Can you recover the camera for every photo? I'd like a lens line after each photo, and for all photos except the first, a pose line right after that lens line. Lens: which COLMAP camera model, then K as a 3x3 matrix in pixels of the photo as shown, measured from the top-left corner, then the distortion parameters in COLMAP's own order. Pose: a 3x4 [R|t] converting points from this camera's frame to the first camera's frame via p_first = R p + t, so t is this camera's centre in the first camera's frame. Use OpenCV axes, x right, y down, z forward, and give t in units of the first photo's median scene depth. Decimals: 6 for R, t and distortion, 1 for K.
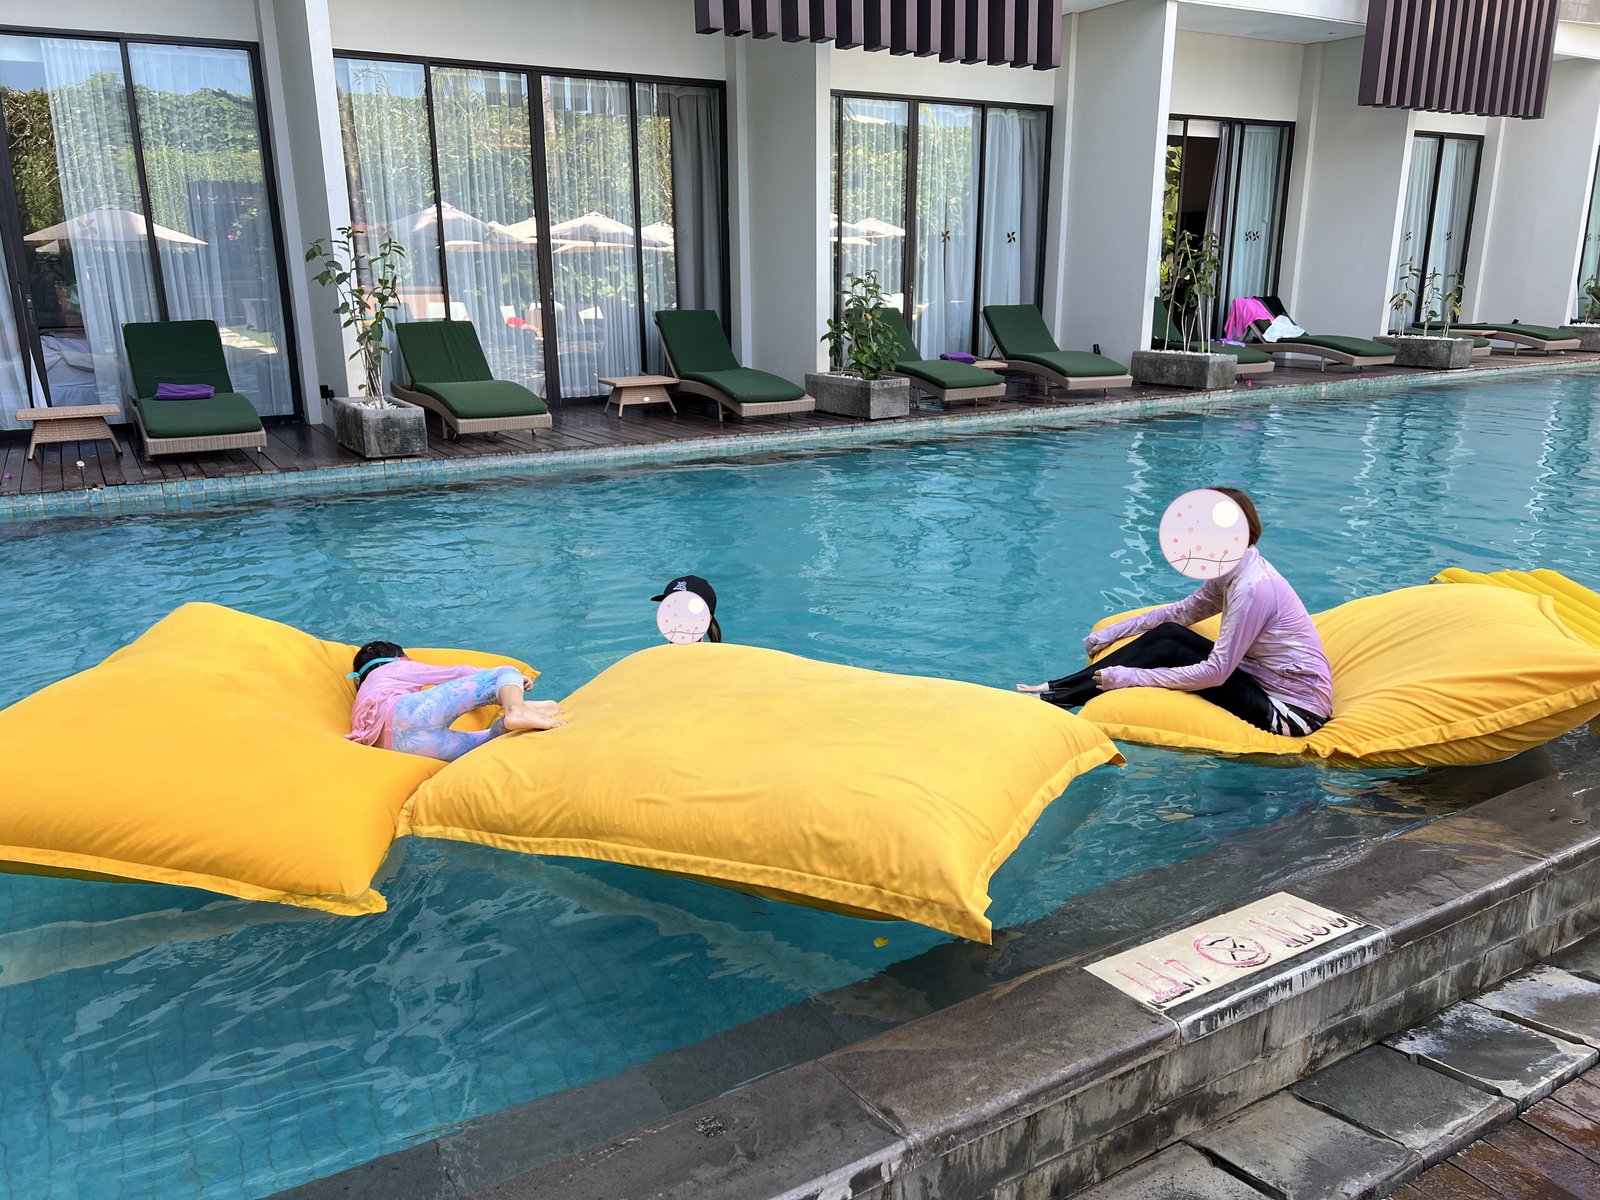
lens RADIAL K [[1195.8, 0, 800.0], [0, 1195.8, 600.0], [0, 0, 1]] dist [0.066546, -0.068934]
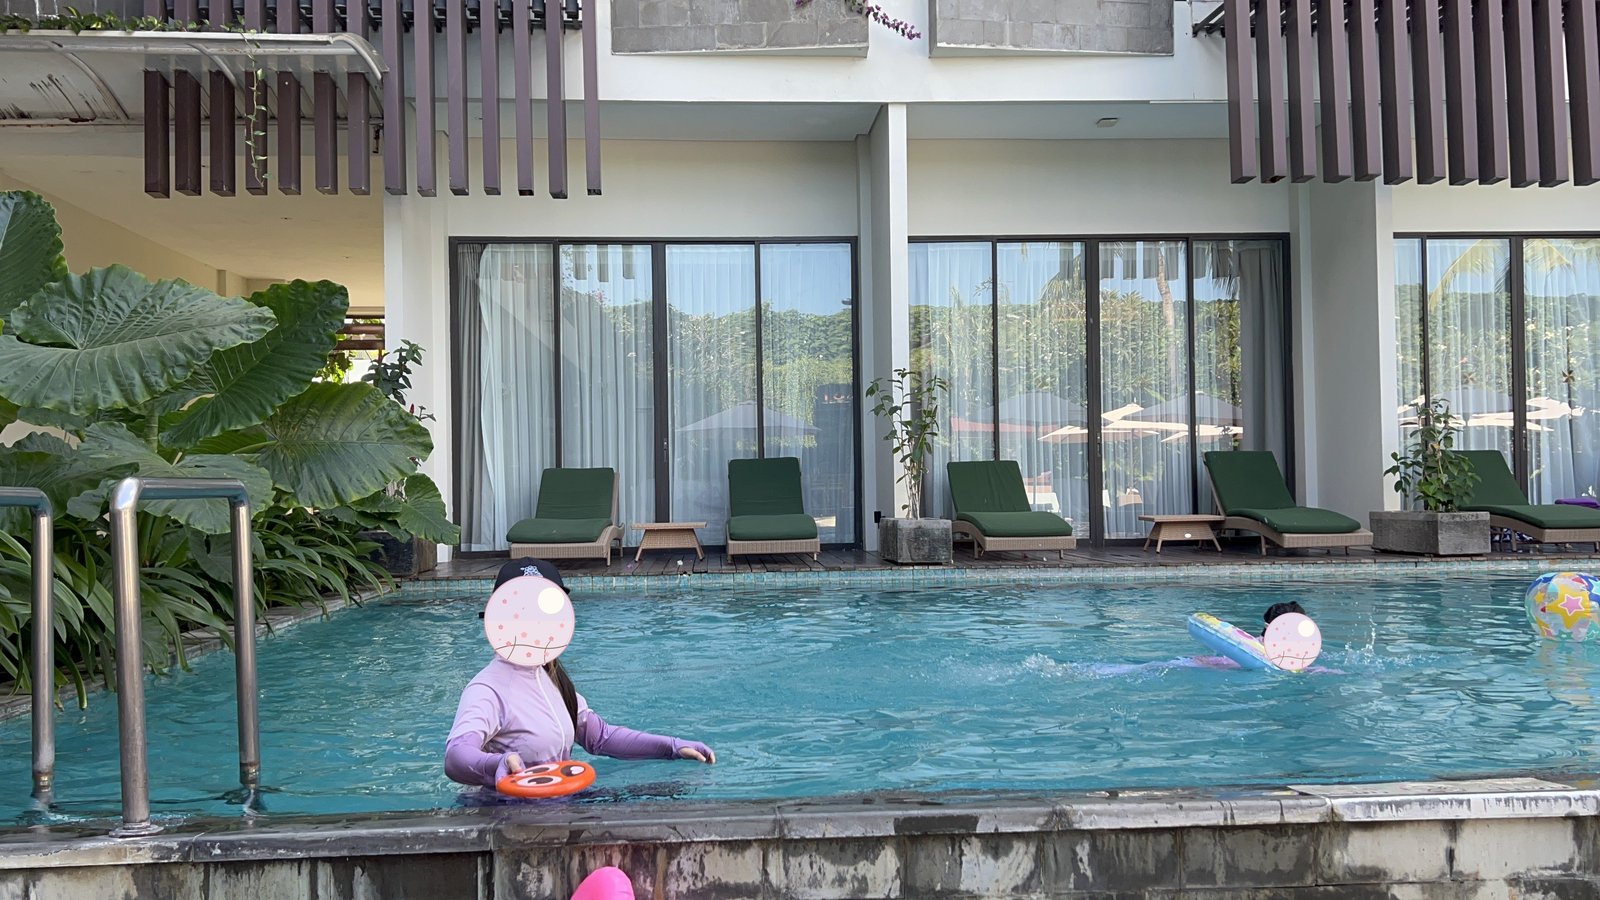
lens RADIAL K [[1402.7, 0, 800.0], [0, 1402.7, 450.0], [0, 0, 1]] dist [0.098636, -0.270637]
pose [[0.887415, -0.026566, -0.460205, 0.129468], [-0.111950, 0.956030, -0.271062, 0.118515], [0.447170, 0.292064, 0.845421, -0.131163]]
